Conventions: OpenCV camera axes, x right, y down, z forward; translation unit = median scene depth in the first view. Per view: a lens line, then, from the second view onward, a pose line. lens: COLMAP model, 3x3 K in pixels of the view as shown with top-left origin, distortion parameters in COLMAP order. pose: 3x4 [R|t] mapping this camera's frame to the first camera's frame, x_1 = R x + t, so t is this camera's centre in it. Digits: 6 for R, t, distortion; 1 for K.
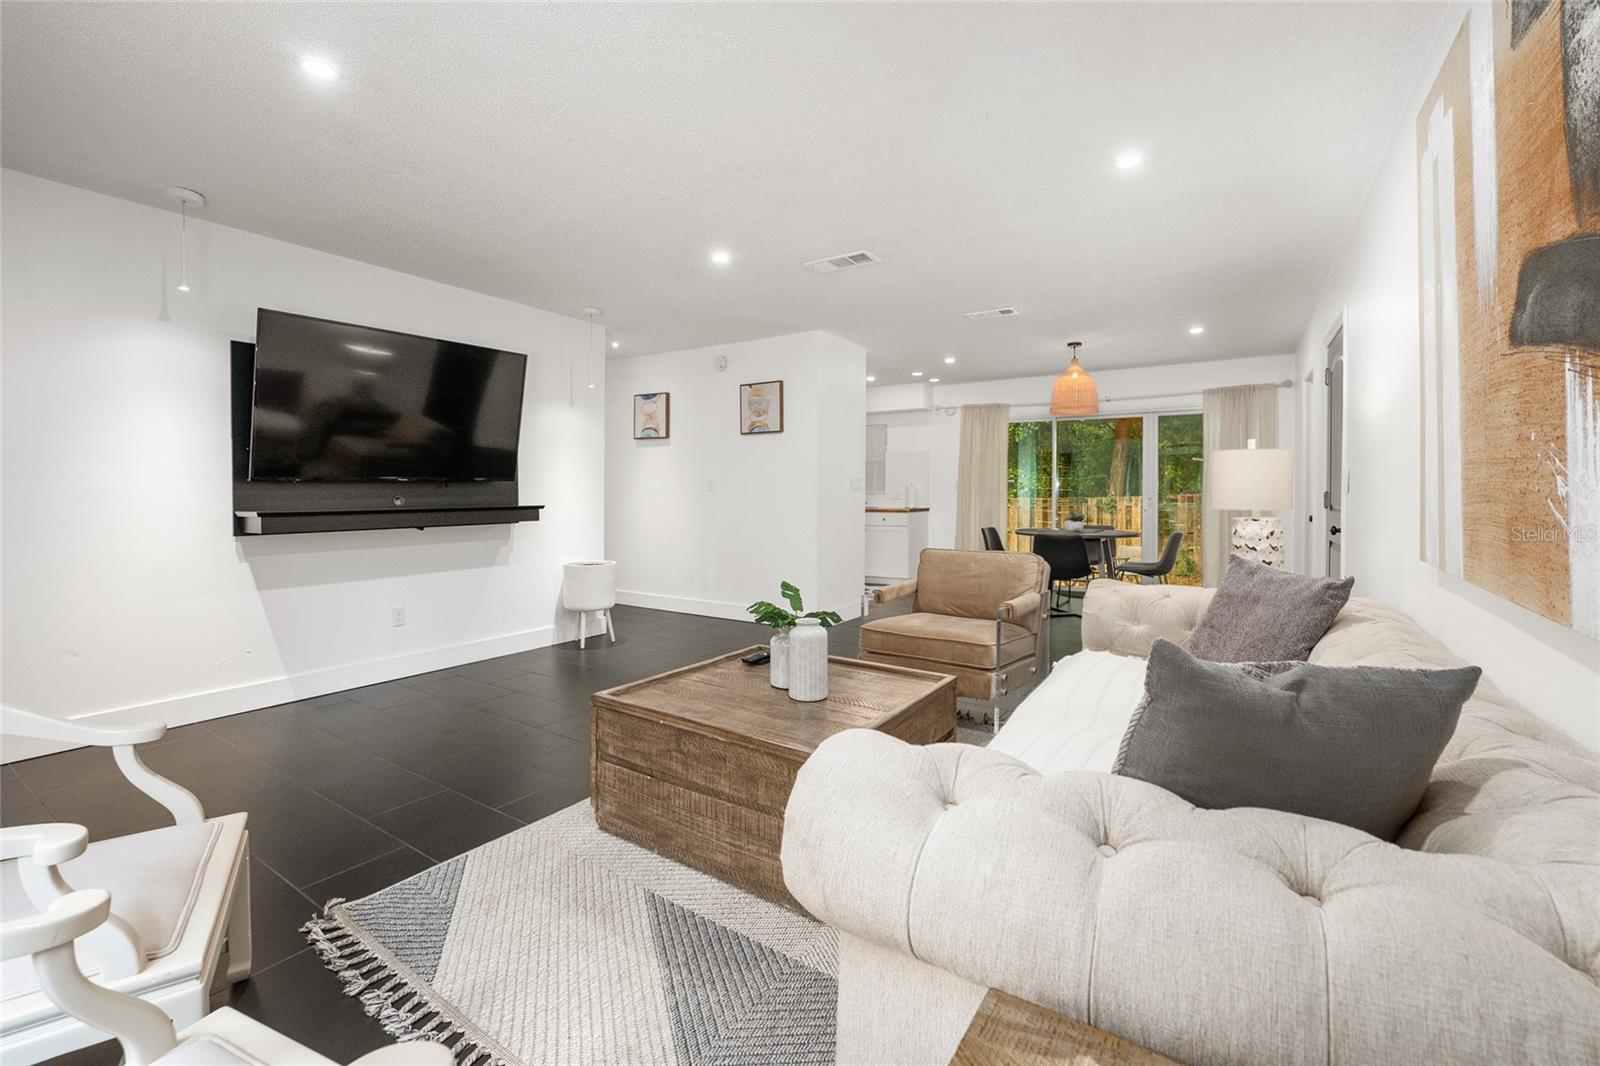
lens RADIAL K [[672.5, 0, 797.8], [0, 672.5, 499.1], [0, 0, 1]] dist [-0.013023, -0.000017]
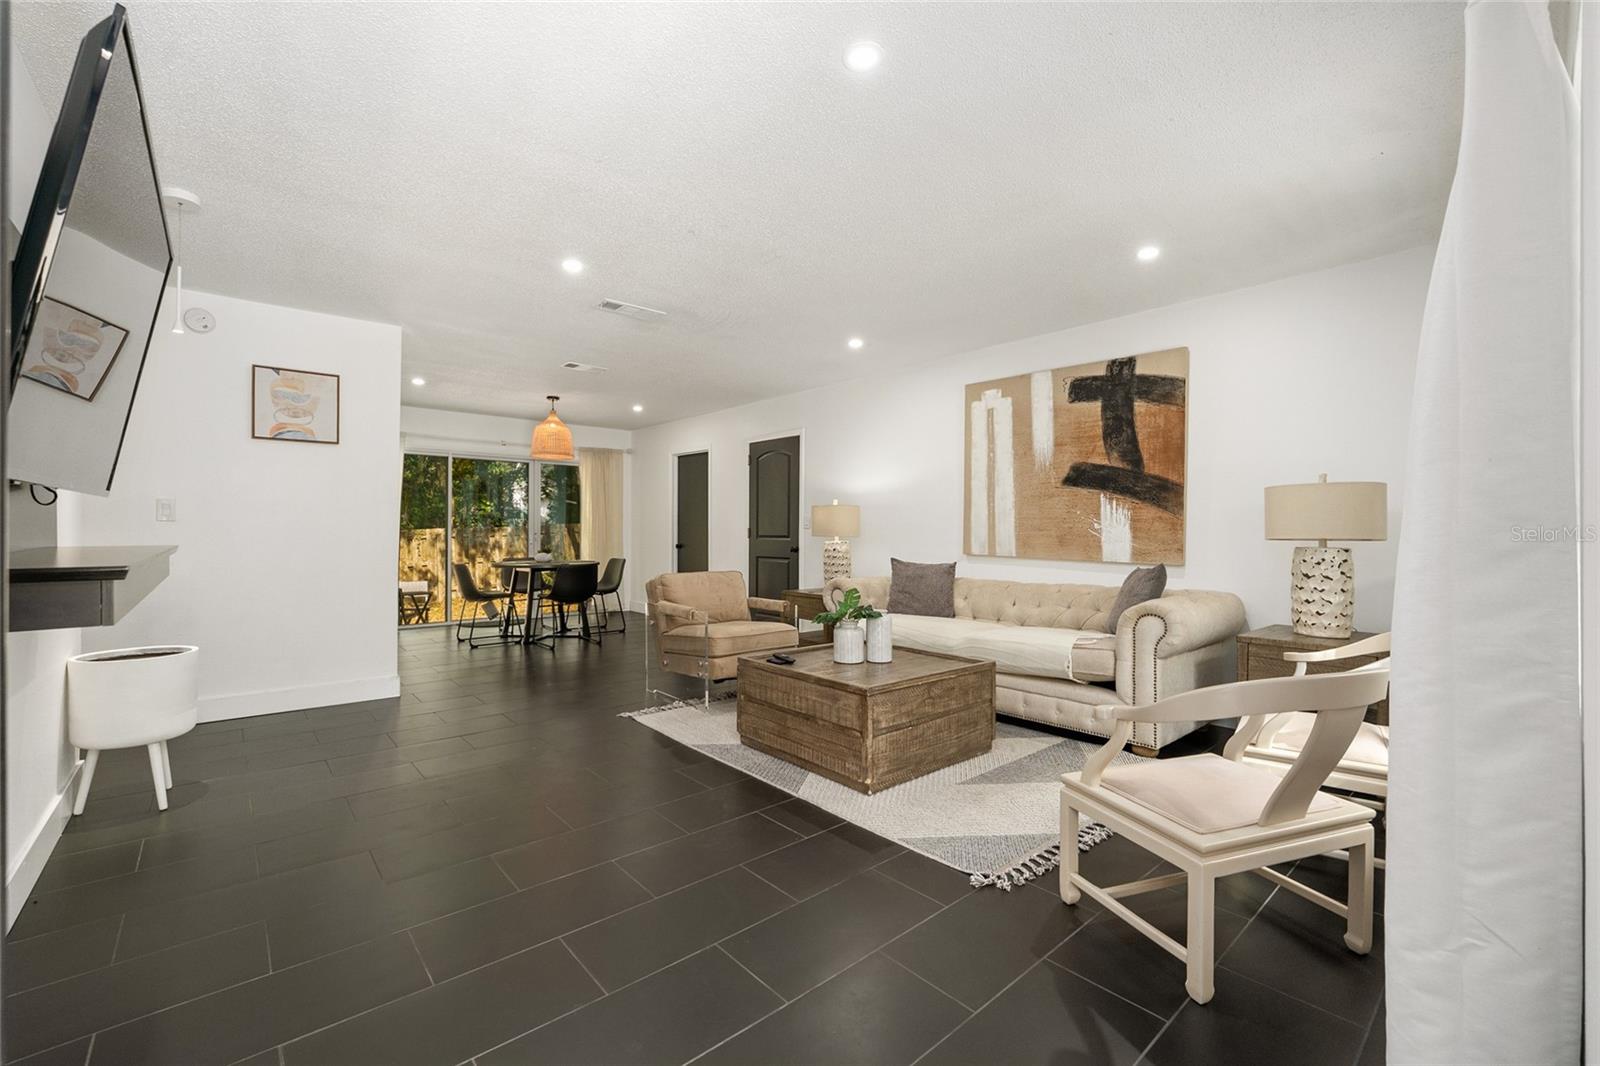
lens RADIAL K [[667.6, 0, 793.5], [0, 667.6, 530.7], [0, 0, 1]] dist [-0.000396, 0.000284]
pose [[0.273594, 0.000513, 0.961845, -0.625208], [0.006071, 0.999979, -0.002261, 0.001112], [-0.961826, 0.006458, 0.273585, 0.324300]]
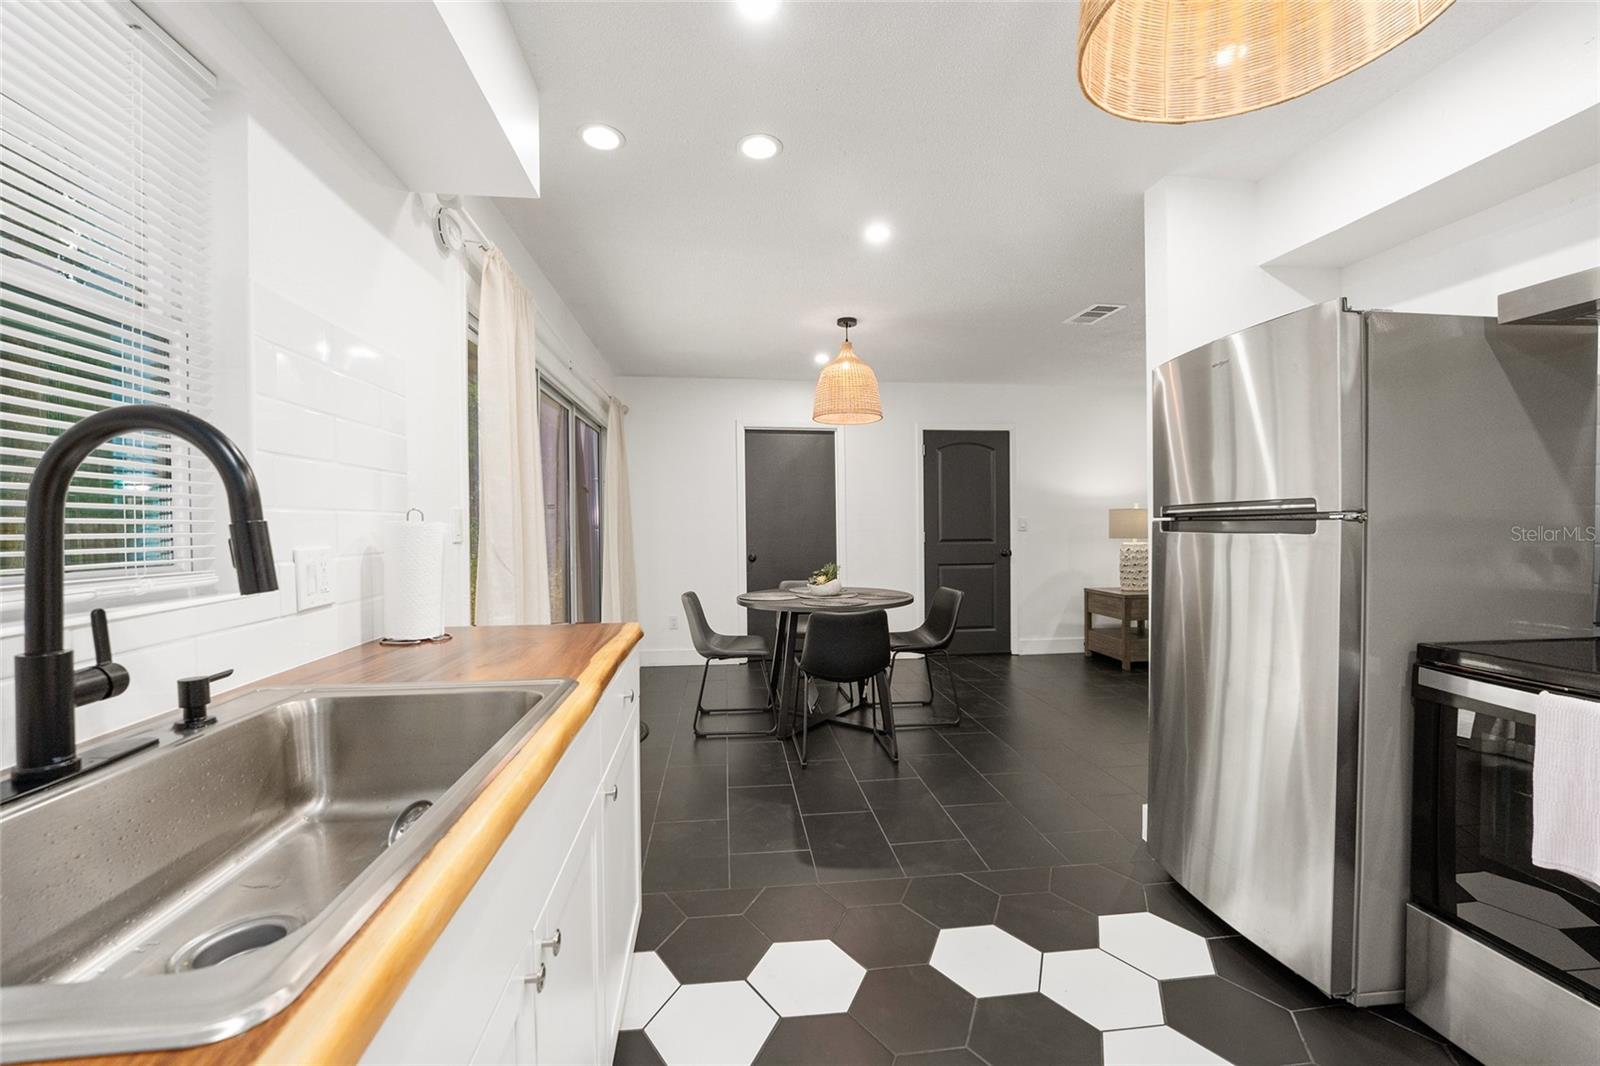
lens RADIAL K [[653.6, 0, 800.0], [0, 653.6, 533.0], [0, 0, 1]] dist [-0.002992, -0.000459]
pose [[-0.647421, 0.003130, 0.762127, -0.067214], [0.018734, 0.999755, 0.011808, -0.021986], [-0.761903, 0.021922, -0.647320, 1.620273]]
